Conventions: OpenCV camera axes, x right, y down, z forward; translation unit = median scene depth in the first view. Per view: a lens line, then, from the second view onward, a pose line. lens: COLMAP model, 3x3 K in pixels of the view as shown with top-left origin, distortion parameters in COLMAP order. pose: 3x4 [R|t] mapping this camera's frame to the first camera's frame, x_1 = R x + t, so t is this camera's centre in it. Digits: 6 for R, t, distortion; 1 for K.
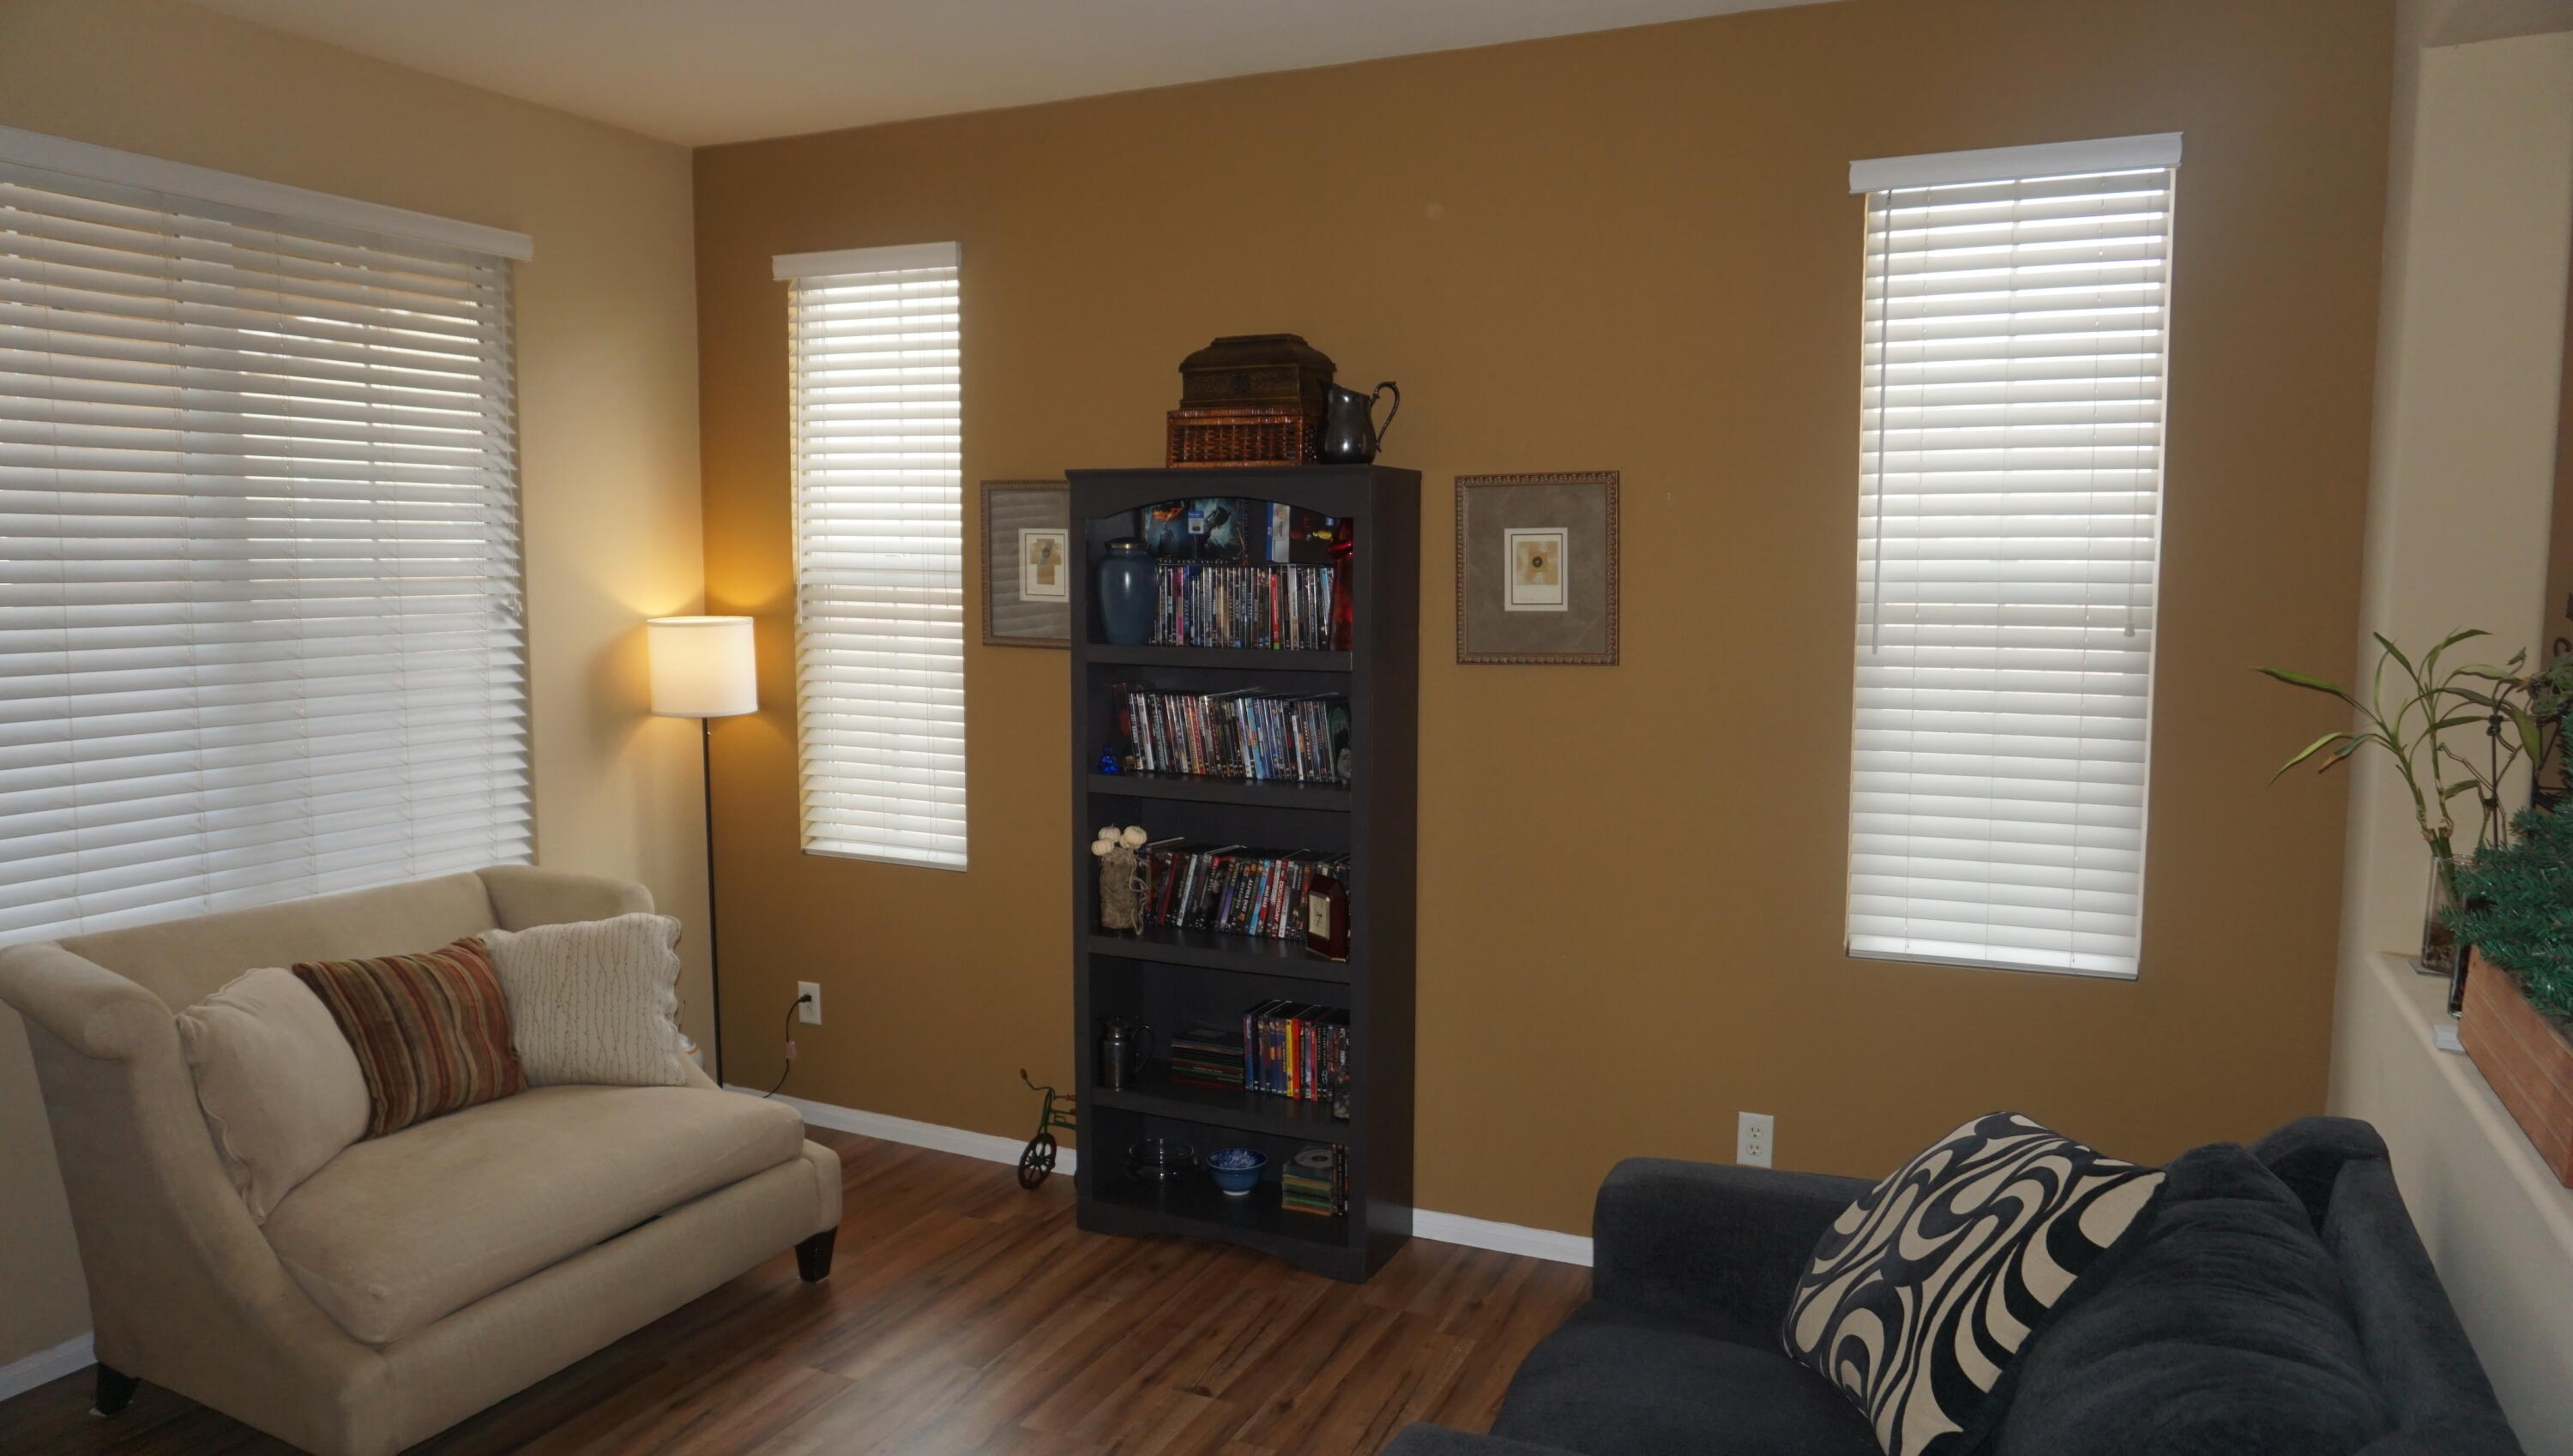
lens RADIAL K [[1804.7, 0, 1281.8], [0, 1804.7, 736.6], [0, 0, 1]] dist [-0.006317, 0.014087]
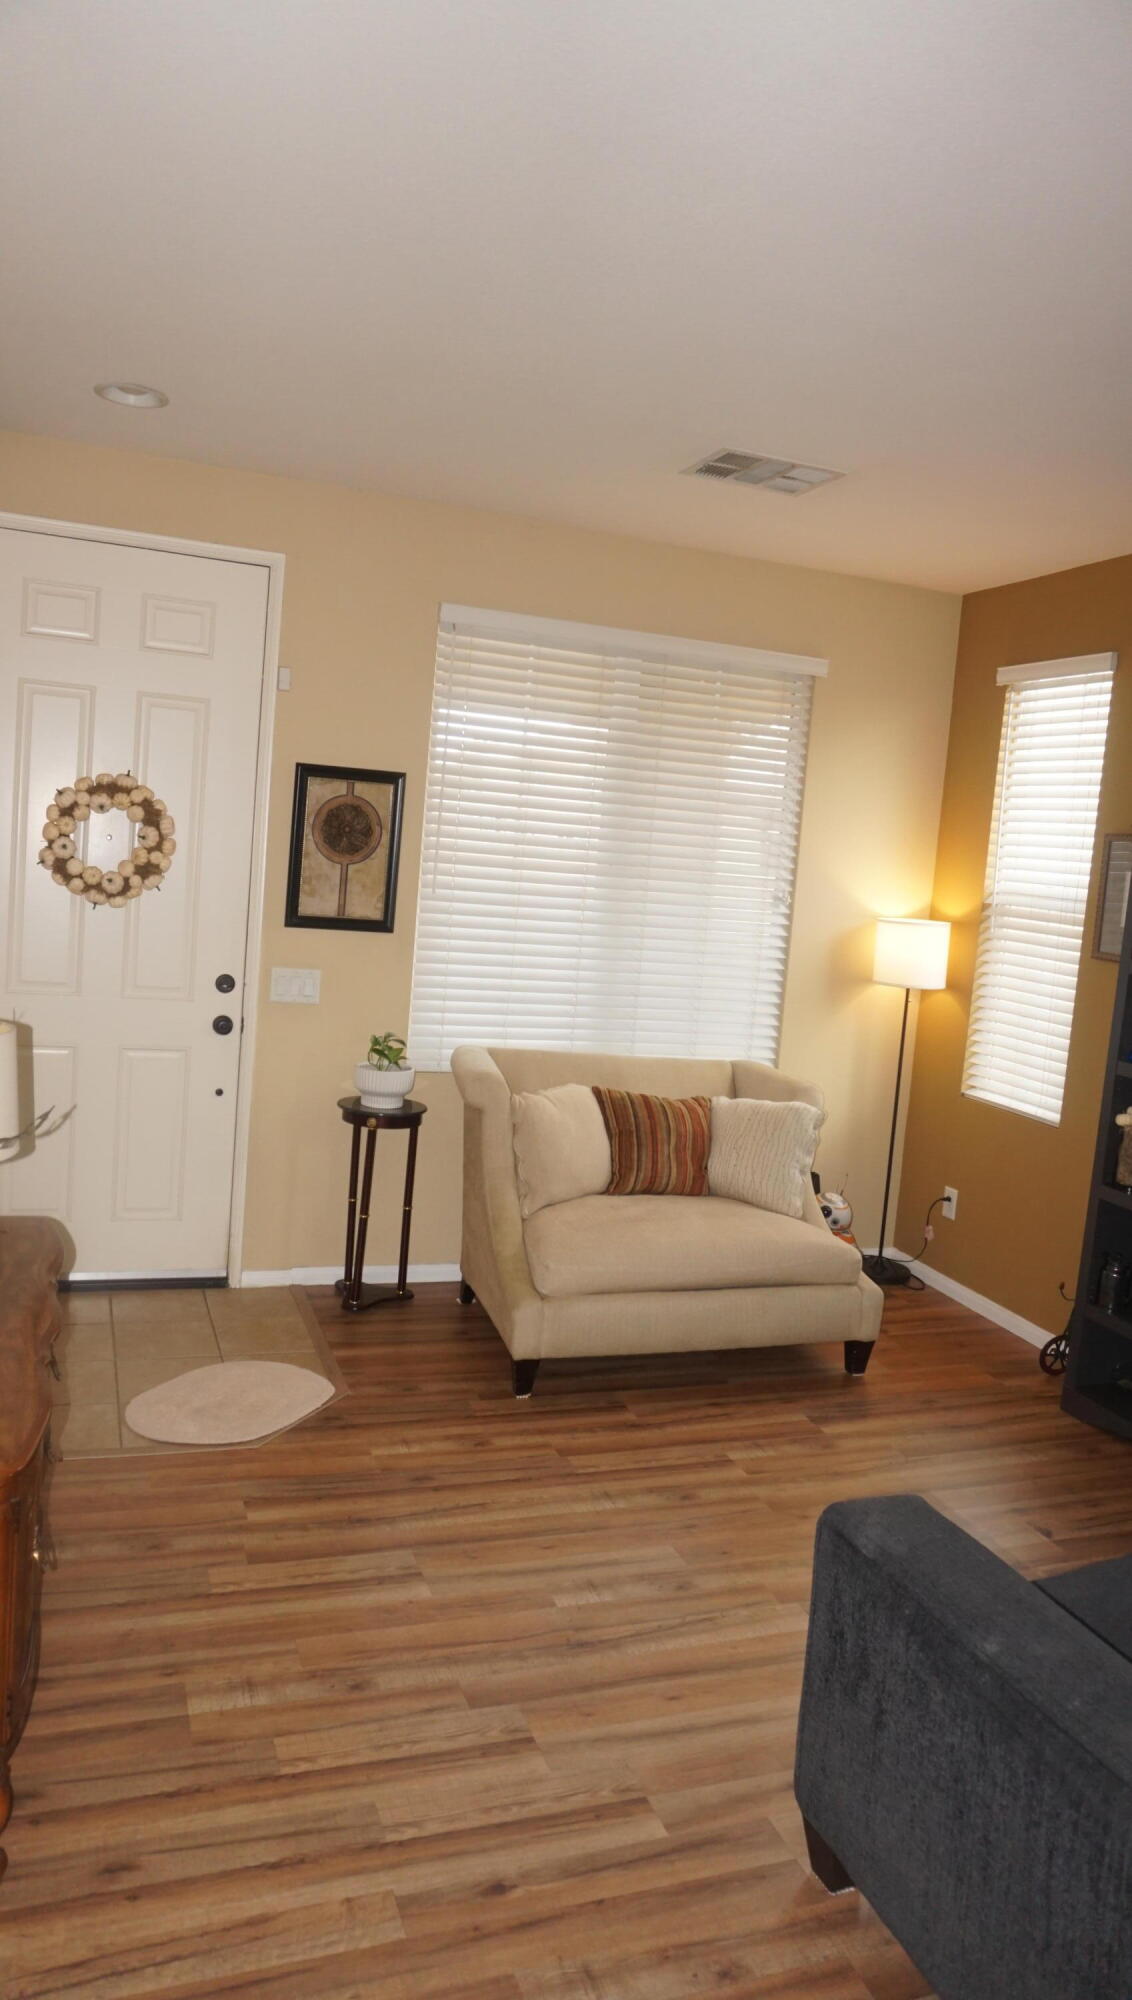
lens RADIAL K [[1402.9, 0, 561.6], [0, 1402.9, 993.8], [0, 0, 1]] dist [-0.006317, 0.014087]
pose [[0.710250, 0.125072, -0.692750, 0.283912], [-0.151021, 0.988249, 0.023586, 0.009567], [0.687559, 0.087868, 0.720792, 0.004960]]
